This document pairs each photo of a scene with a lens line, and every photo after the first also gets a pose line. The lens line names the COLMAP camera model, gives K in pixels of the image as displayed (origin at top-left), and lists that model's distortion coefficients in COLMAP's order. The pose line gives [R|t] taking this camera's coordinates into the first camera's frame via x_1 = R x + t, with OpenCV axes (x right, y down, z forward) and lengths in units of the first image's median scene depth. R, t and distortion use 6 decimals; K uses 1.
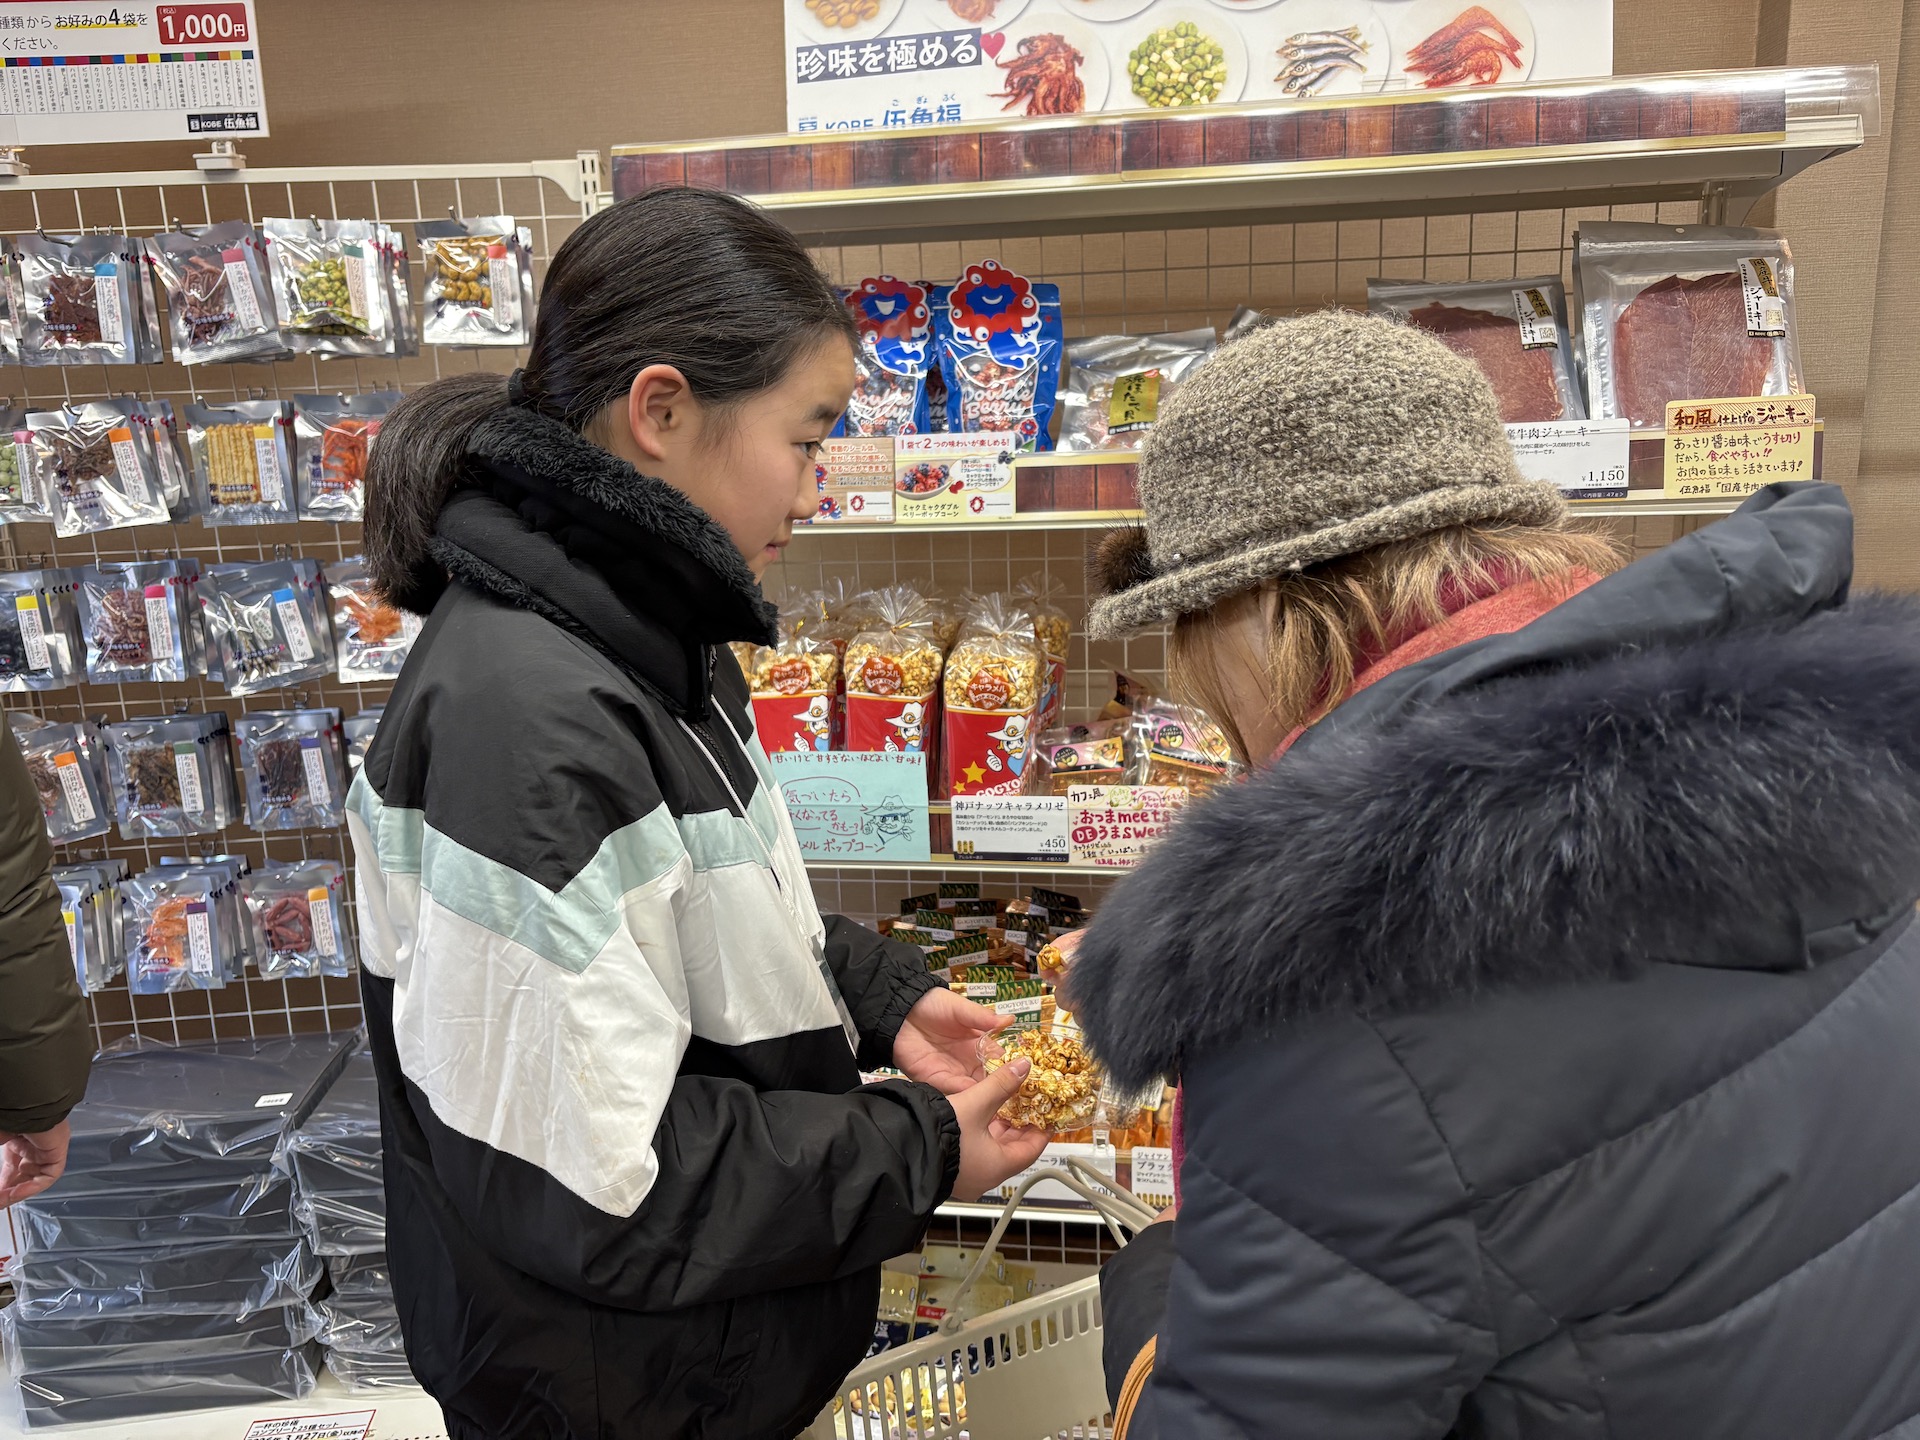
lens RADIAL K [[1442.9, 0, 960.0], [0, 1442.9, 720.0], [0, 0, 1]] dist [0.006967, 0.006199]
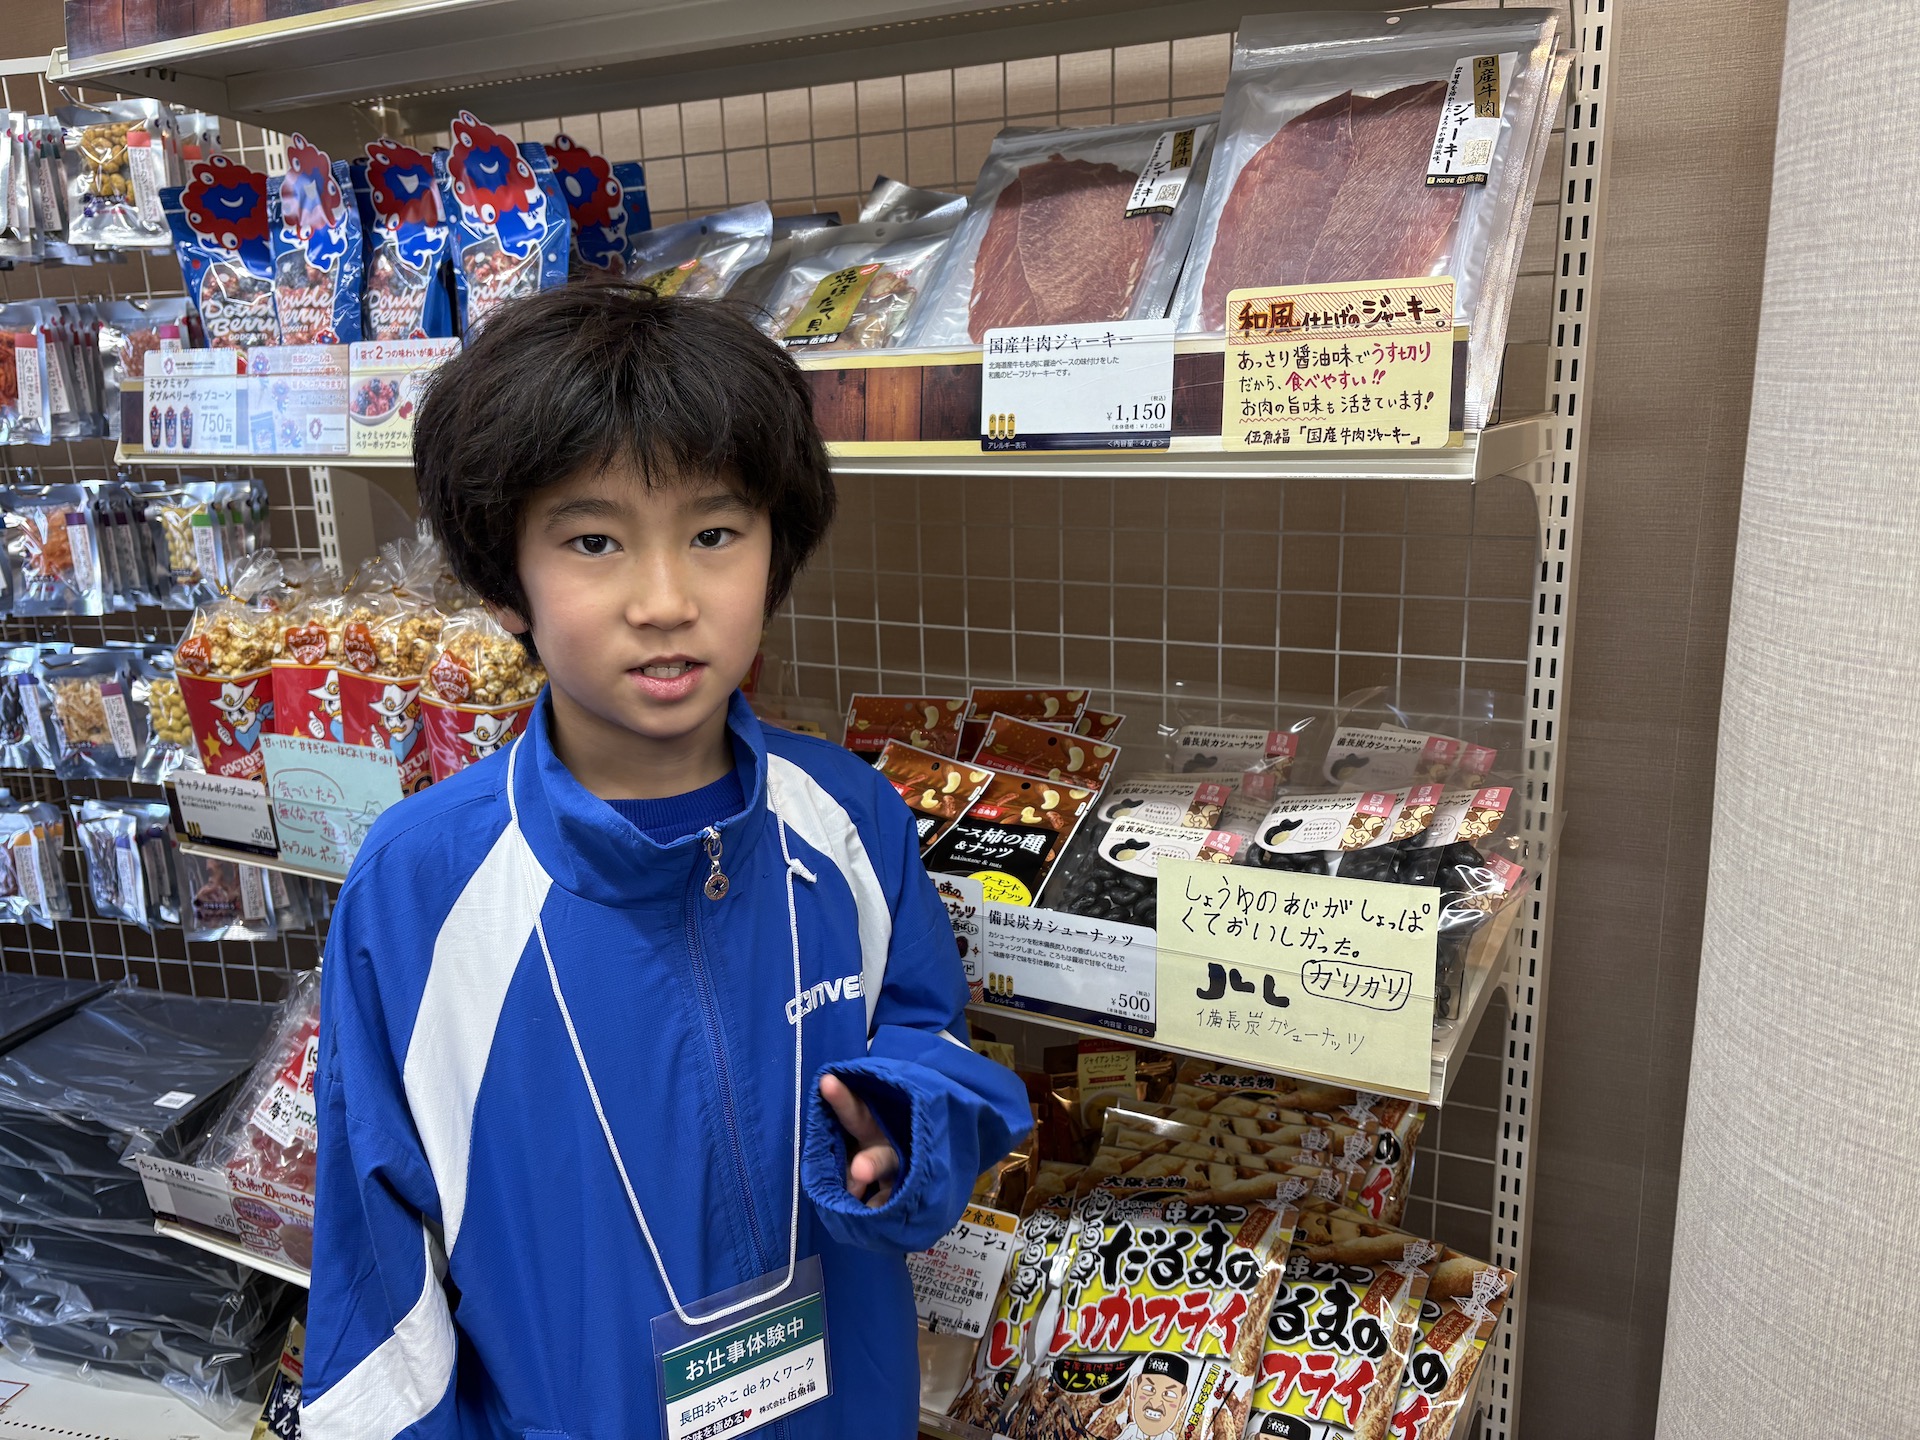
lens RADIAL K [[1552.3, 0, 960.0], [0, 1552.3, 720.0], [0, 0, 1]] dist [-0.003582, 0.000639]
pose [[0.936134, 0.092684, -0.339210, 0.570532], [-0.092471, 0.995573, 0.016830, -0.038102], [0.339268, 0.015611, 0.940560, 0.324398]]
